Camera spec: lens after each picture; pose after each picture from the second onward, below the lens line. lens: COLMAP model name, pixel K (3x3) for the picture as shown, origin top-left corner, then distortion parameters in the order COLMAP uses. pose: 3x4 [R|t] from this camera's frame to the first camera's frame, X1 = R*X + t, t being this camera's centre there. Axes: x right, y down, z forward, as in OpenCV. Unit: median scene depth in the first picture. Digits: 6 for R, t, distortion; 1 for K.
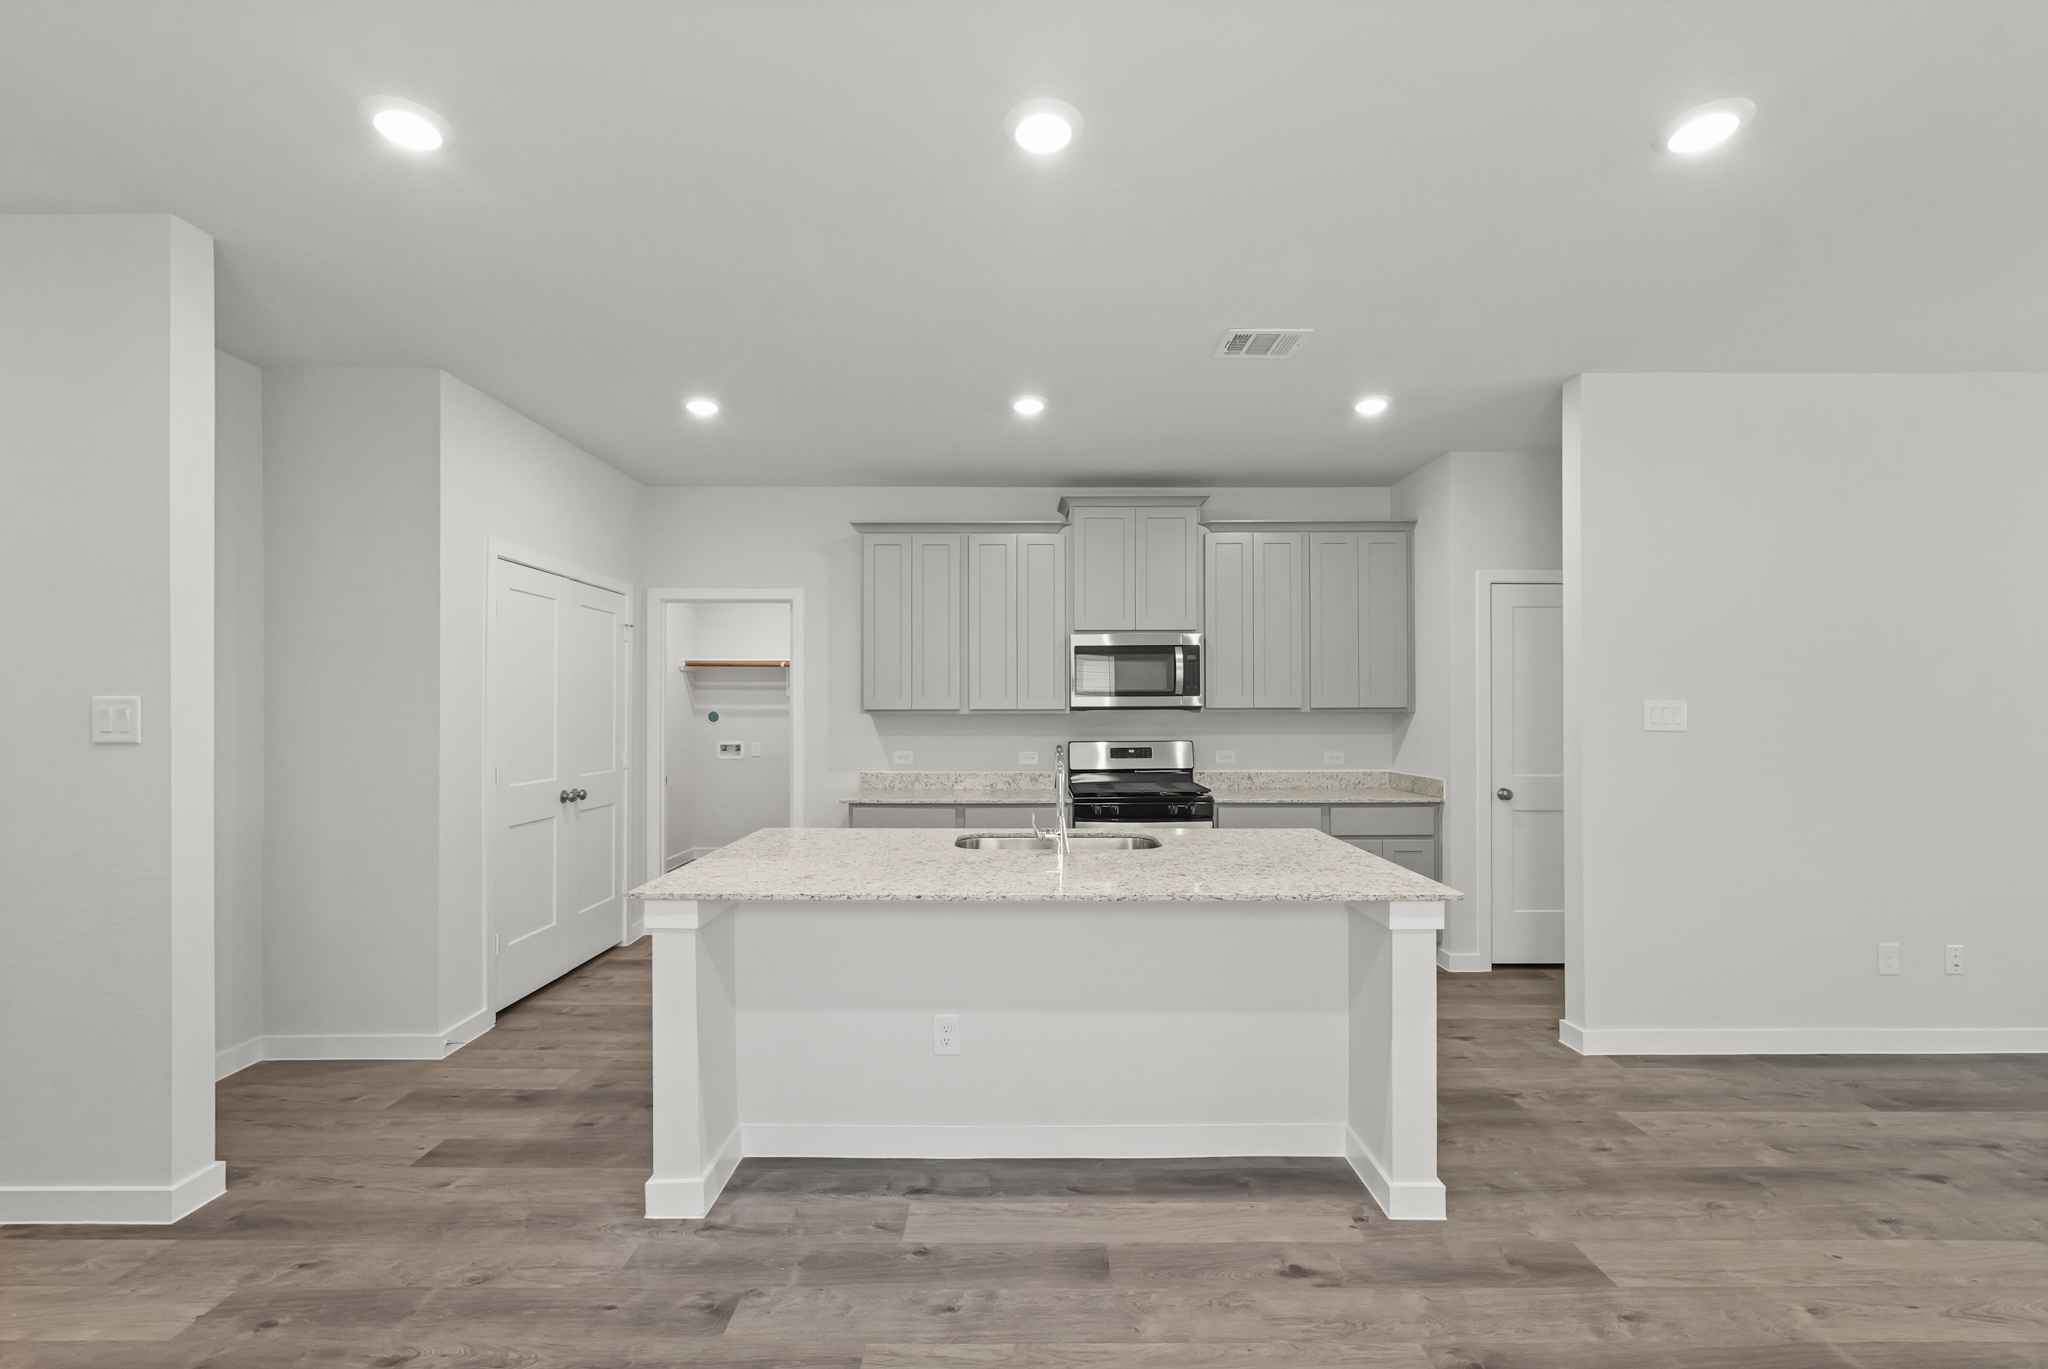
lens RADIAL K [[855.7, 0, 1028.2], [0, 855.7, 702.7], [0, 0, 1]] dist [-0.004472, 0.000190]
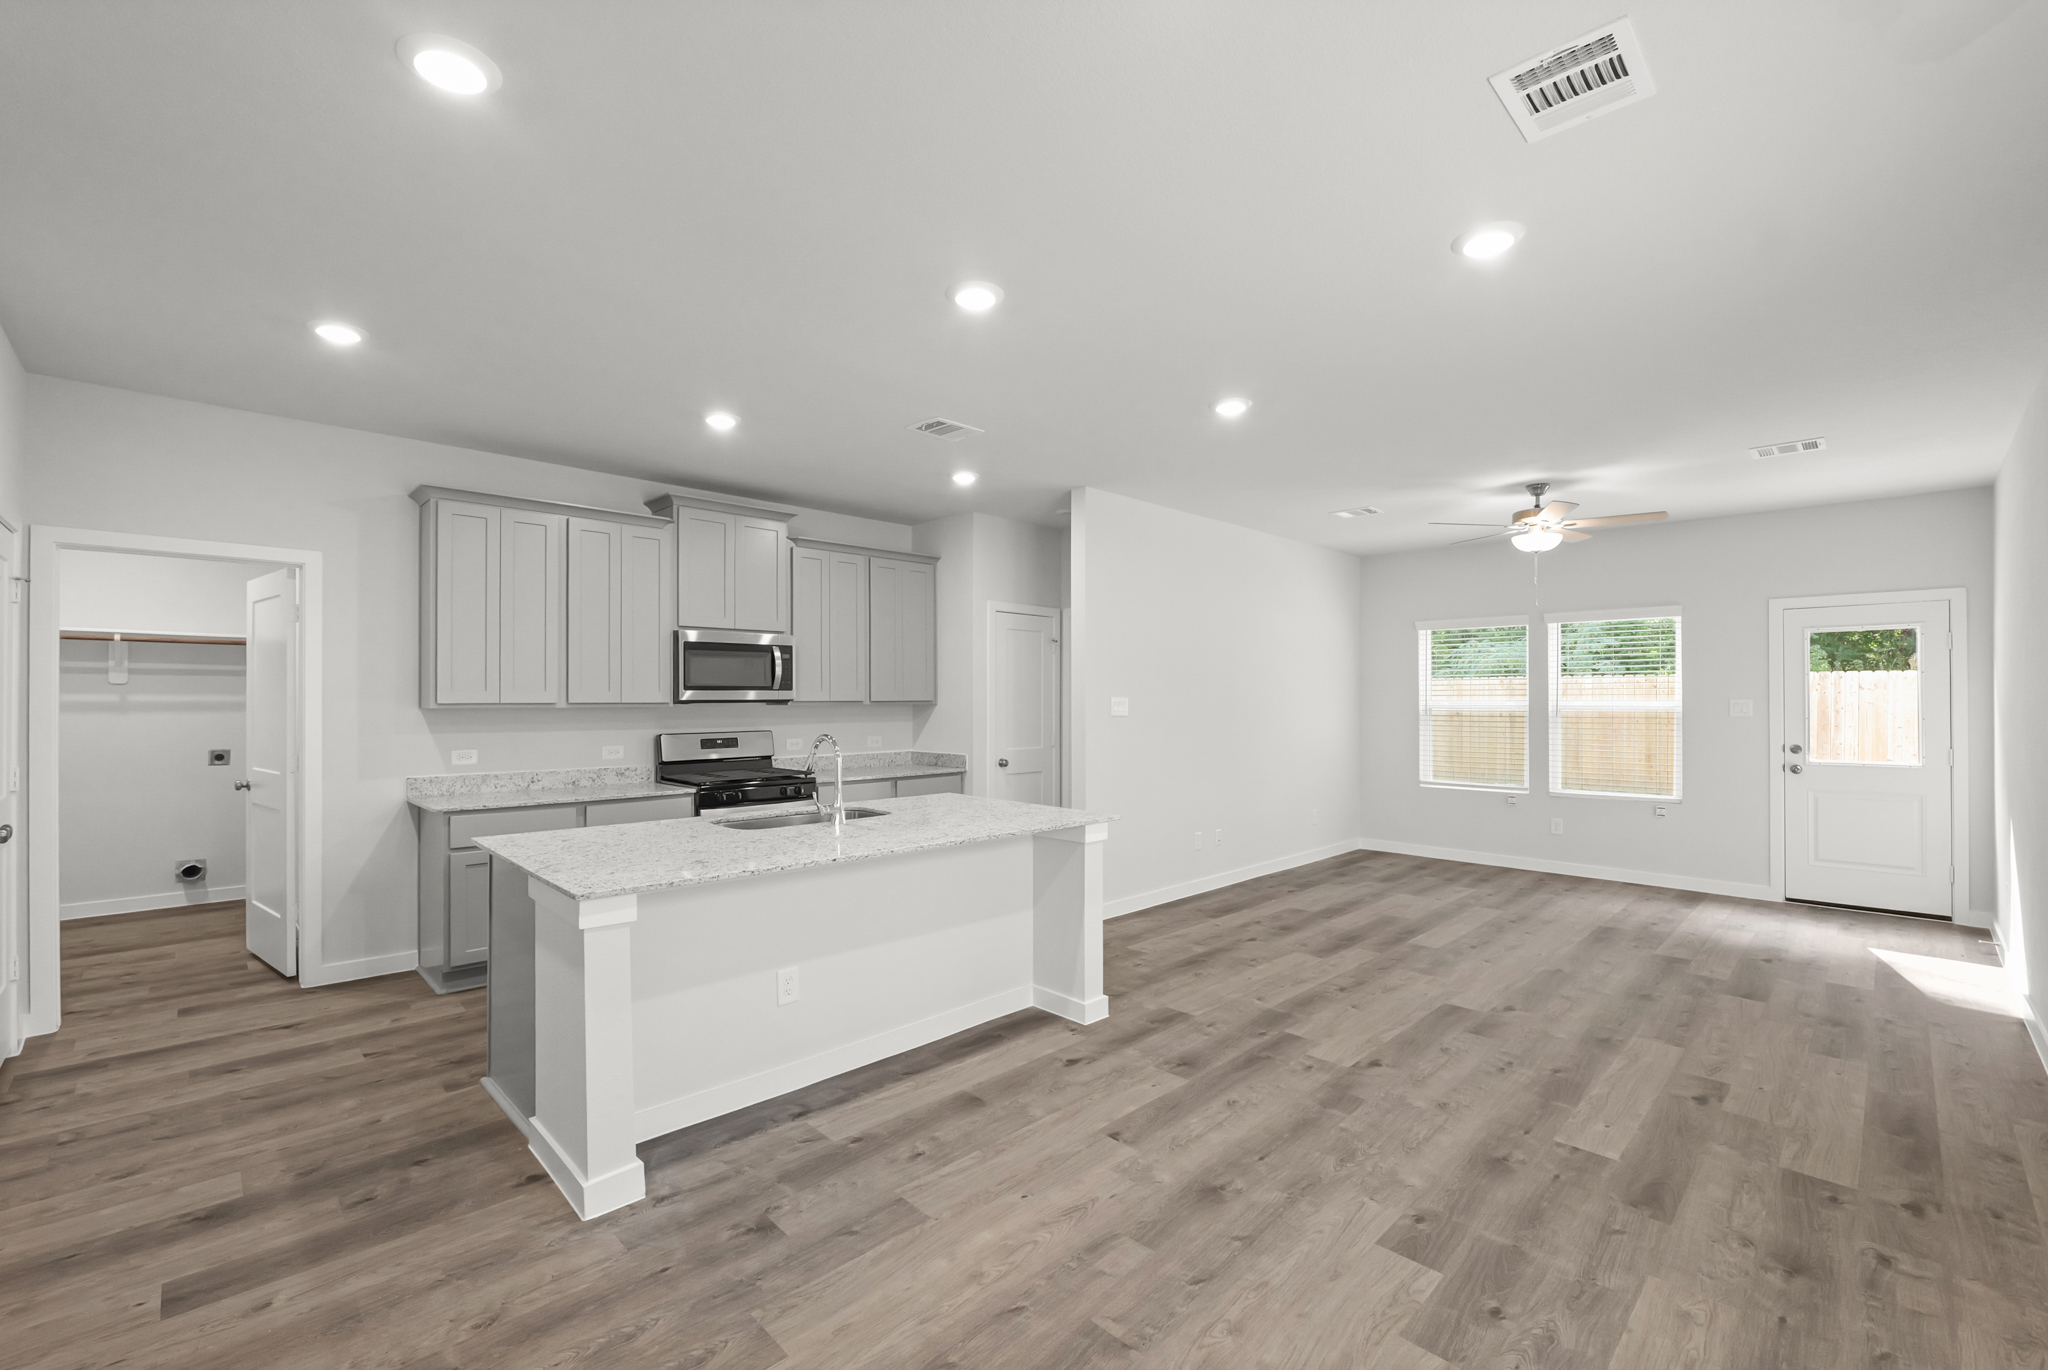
lens RADIAL K [[855.7, 0, 1024.8], [0, 855.7, 699.0], [0, 0, 1]] dist [-0.004472, 0.000190]
pose [[0.717183, 0.001396, 0.696884, -0.500038], [-0.007935, 0.999950, 0.006162, -0.008308], [-0.696840, -0.009949, 0.717158, -0.040155]]
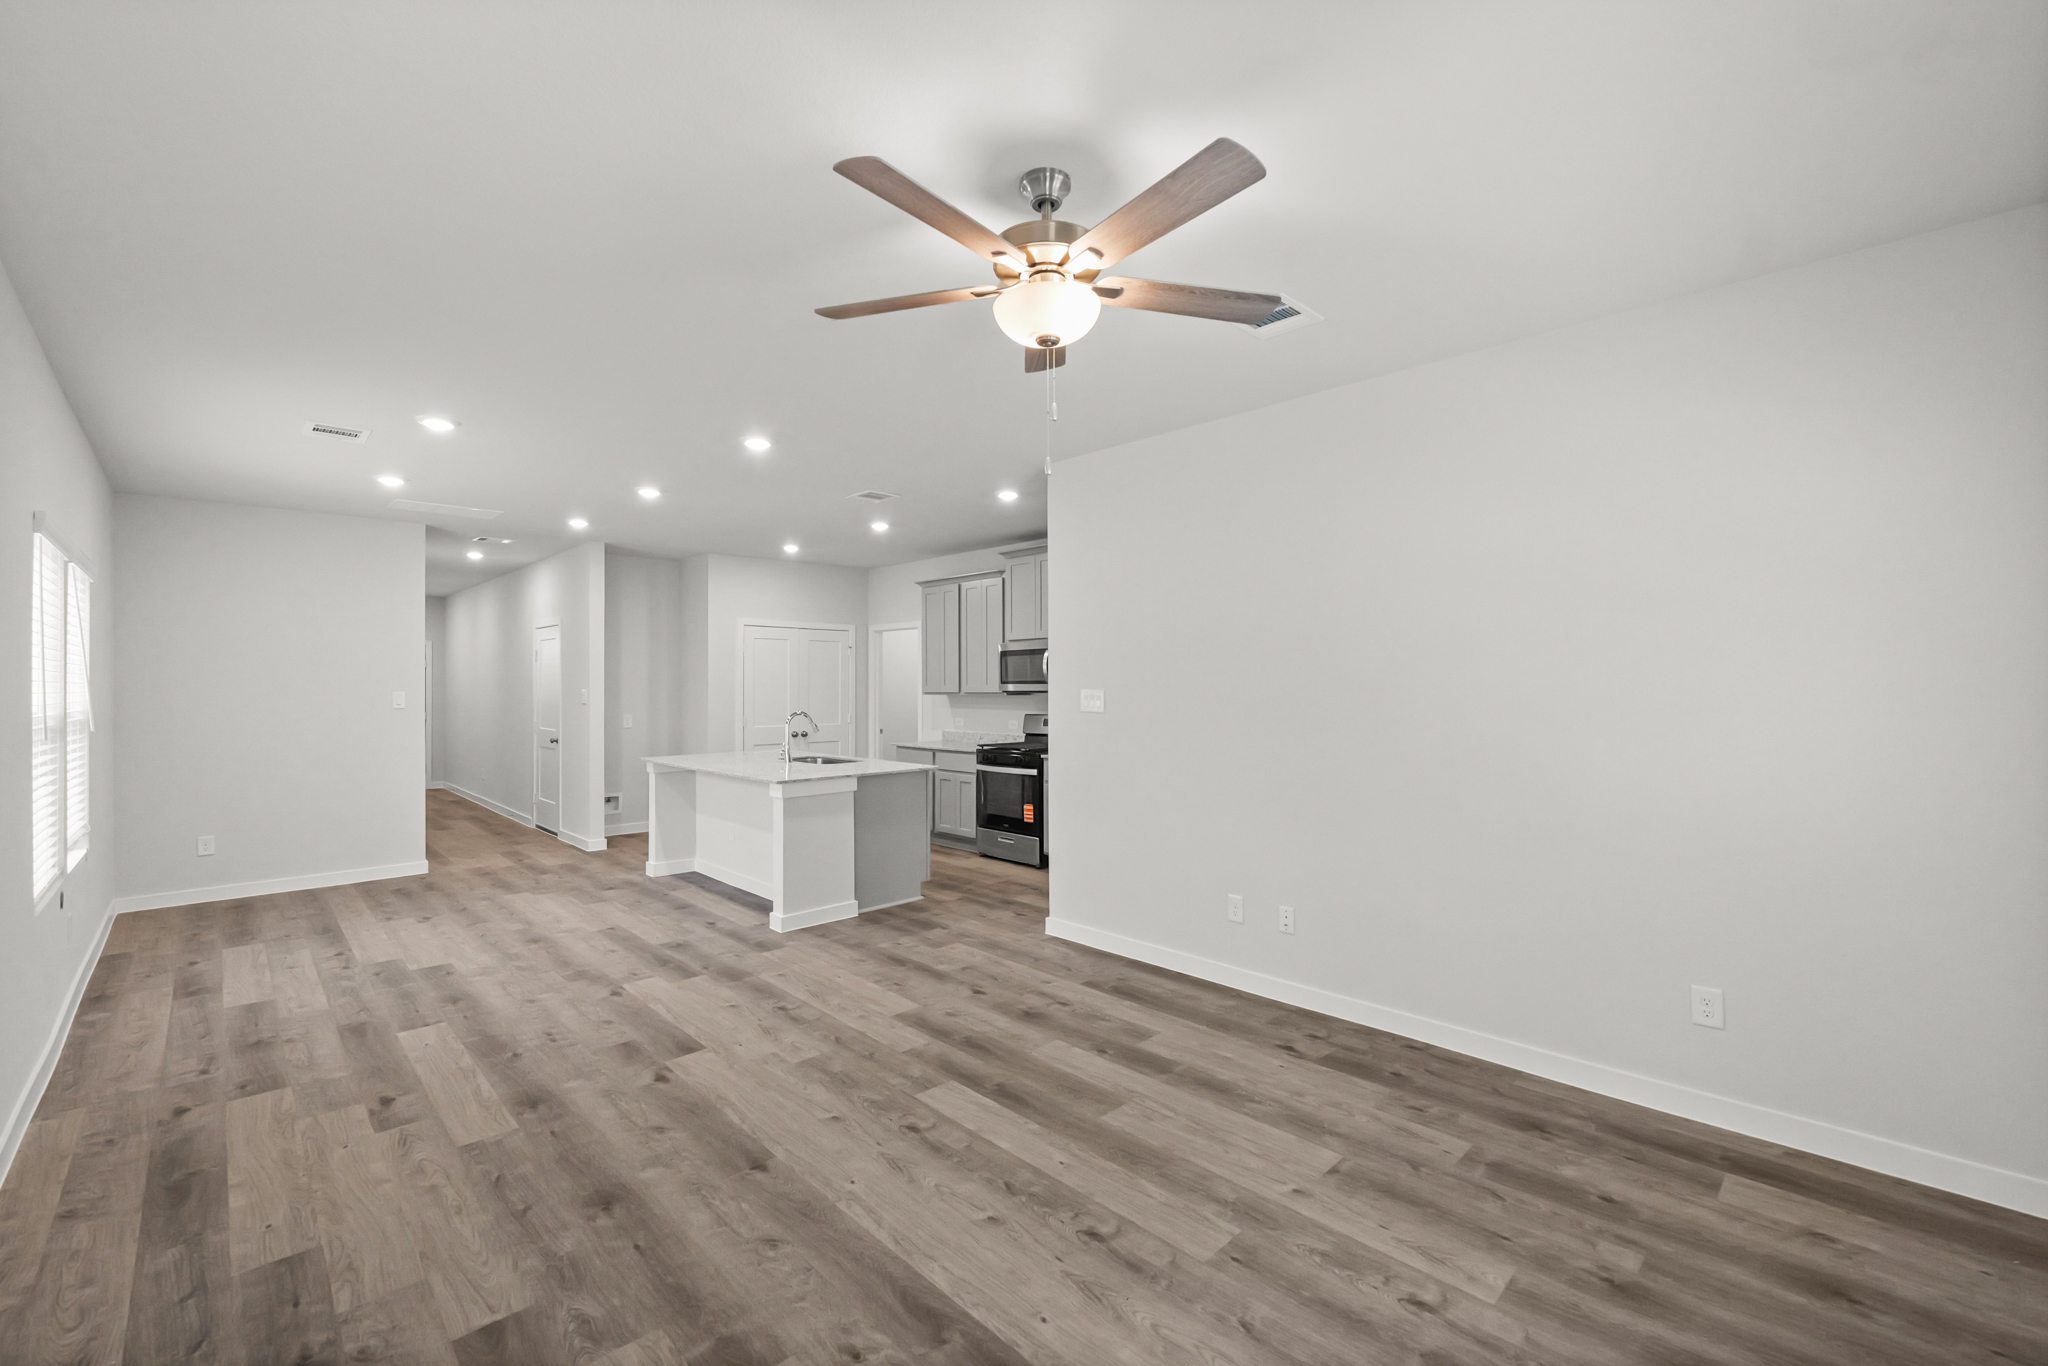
lens RADIAL K [[855.7, 0, 1034.4], [0, 855.7, 686.3], [0, 0, 1]] dist [-0.004472, 0.000190]
pose [[0.691639, -0.001304, -0.722242, 1.619483], [0.009467, 0.999929, 0.007261, -0.019089], [0.722181, -0.011859, 0.691602, -0.020011]]
